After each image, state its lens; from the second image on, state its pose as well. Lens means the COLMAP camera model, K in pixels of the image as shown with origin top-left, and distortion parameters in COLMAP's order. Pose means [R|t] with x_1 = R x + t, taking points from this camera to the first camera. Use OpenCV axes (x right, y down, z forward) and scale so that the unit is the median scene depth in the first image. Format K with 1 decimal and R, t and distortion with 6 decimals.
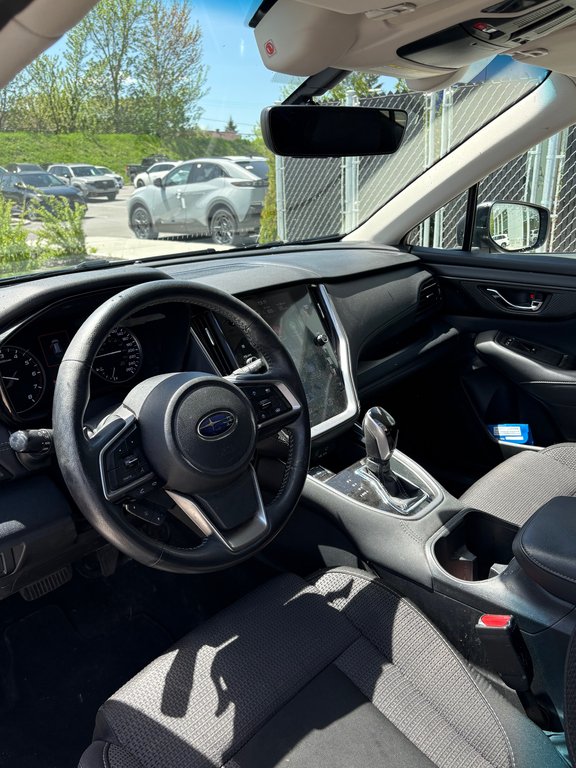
lens RADIAL K [[620.3, 0, 288.0], [0, 620.3, 384.0], [0, 0, 1]] dist [0.071943, -0.103622]
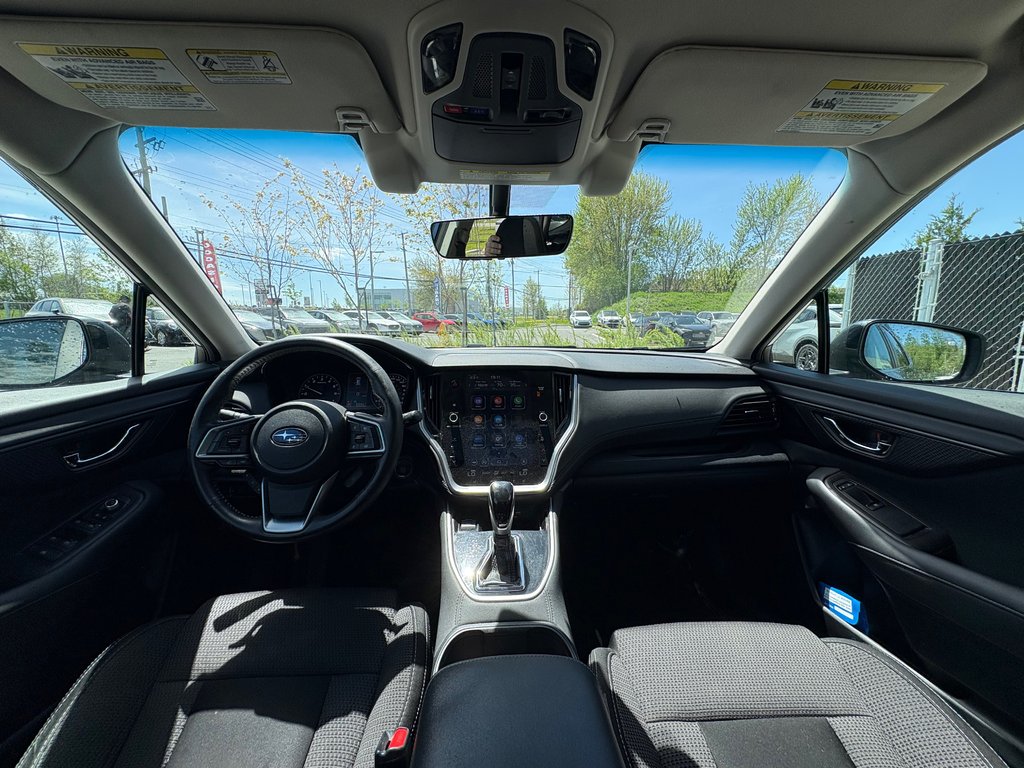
lens RADIAL K [[410.1, 0, 509.7], [0, 410.1, 384.5], [0, 0, 1]] dist [0.004078, 0.000562]
pose [[0.701193, 0.139983, -0.699095, 0.373732], [-0.251195, 0.966168, -0.058489, -0.050563], [0.667256, 0.216621, 0.712633, 0.287952]]
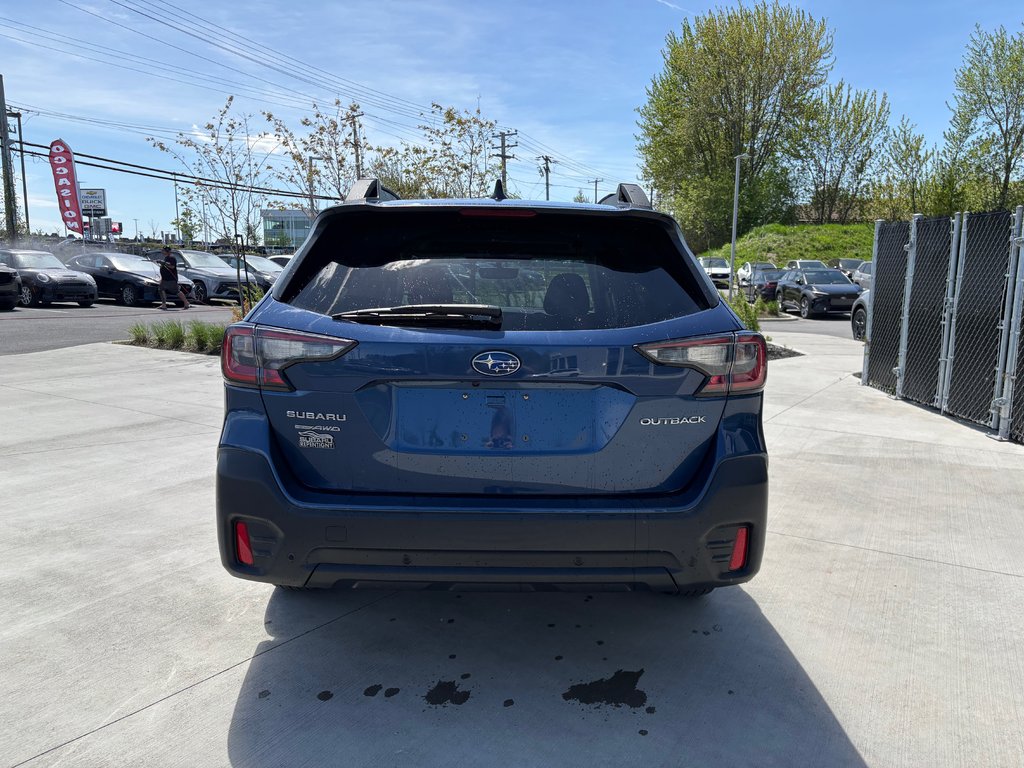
lens RADIAL K [[773.1, 0, 514.6], [0, 773.1, 395.8], [0, 0, 1]] dist [0.063503, -0.059506]
pose [[0.674018, 0.155830, -0.722092, 2.211667], [-0.269111, 0.962123, -0.043566, 0.325712], [0.687952, 0.223687, 0.690424, -1.281146]]
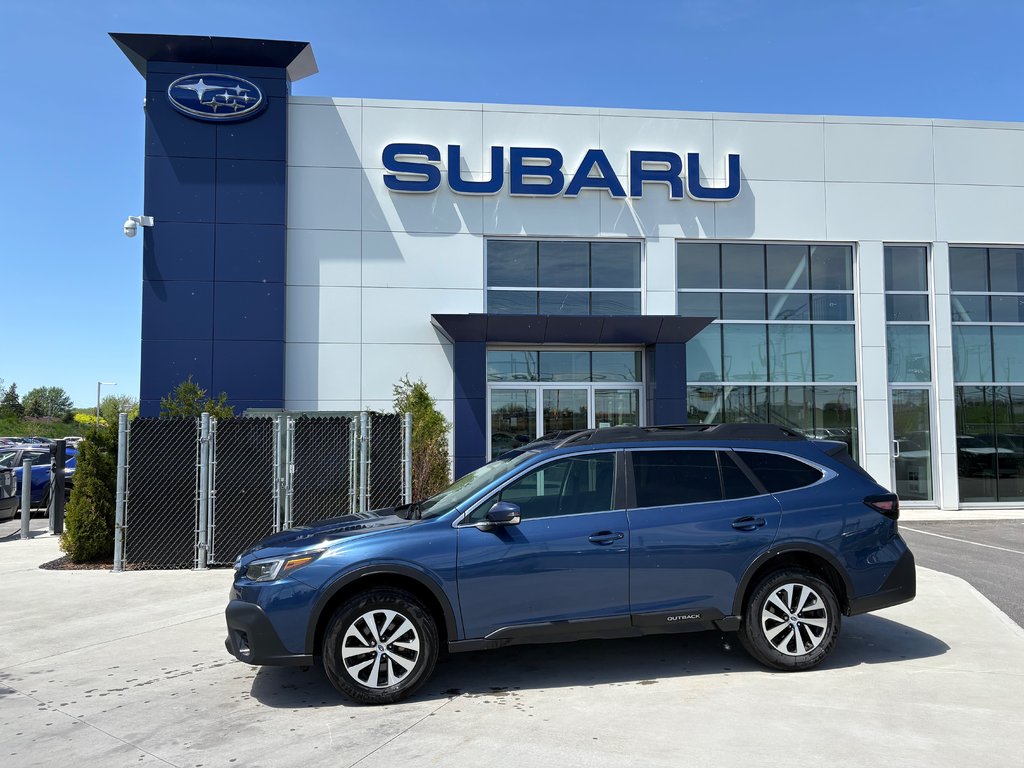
lens RADIAL K [[772.8, 0, 512.0], [0, 772.8, 389.9], [0, 0, 1]] dist [0.060753, -0.059131]
pose [[0.627792, 0.065954, 0.775582, -2.580820], [0.245725, 0.928658, -0.277872, 0.389350], [-0.738577, 0.365026, 0.566798, -1.528000]]
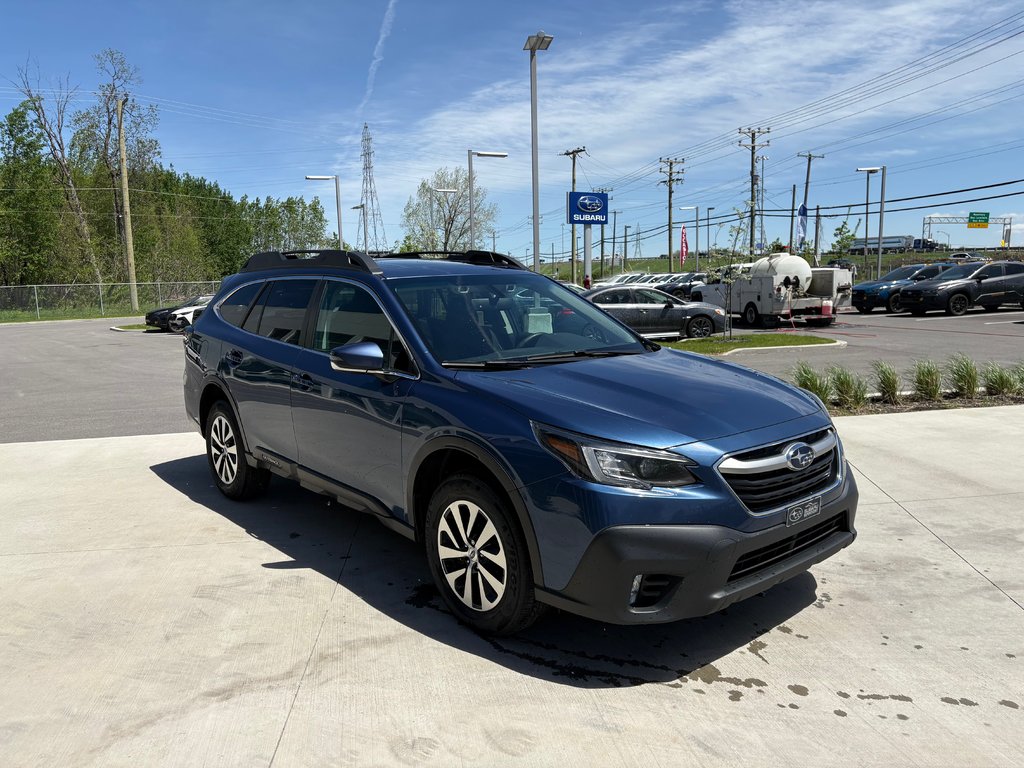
lens RADIAL K [[772.8, 0, 512.0], [0, 772.8, 389.9], [0, 0, 1]] dist [0.060753, -0.059131]
pose [[-0.989456, 0.027102, 0.142279, -0.383835], [0.088965, 0.888905, 0.449370, -1.093295], [-0.114294, 0.457289, -0.881943, 2.894370]]
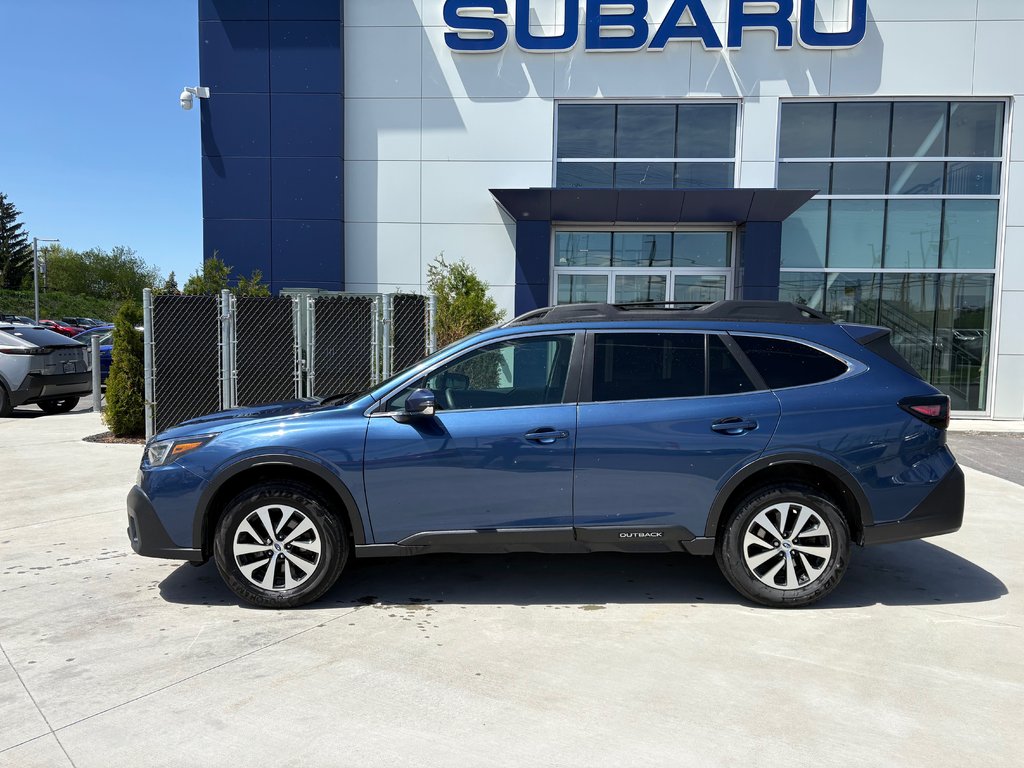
lens RADIAL K [[775.7, 0, 508.5], [0, 775.7, 388.4], [0, 0, 1]] dist [0.054505, -0.050937]
pose [[0.750485, -0.013104, 0.660757, -1.731082], [0.182790, 0.964917, -0.188477, 0.470021], [-0.635106, 0.262229, 0.726551, -1.635511]]
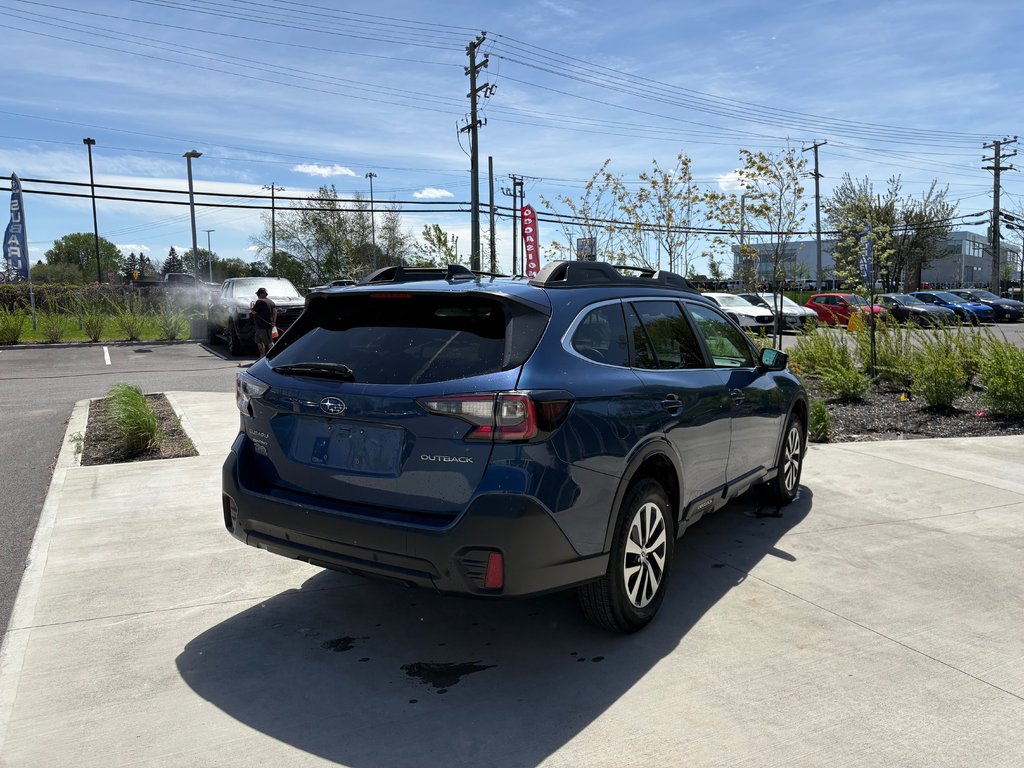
lens RADIAL K [[775.7, 0, 508.5], [0, 775.7, 388.4], [0, 0, 1]] dist [0.054505, -0.050937]
pose [[0.145149, 0.138487, -0.979670, 3.071919], [-0.318223, 0.944079, 0.086307, -0.086657], [0.936838, 0.299226, 0.181102, -0.412614]]
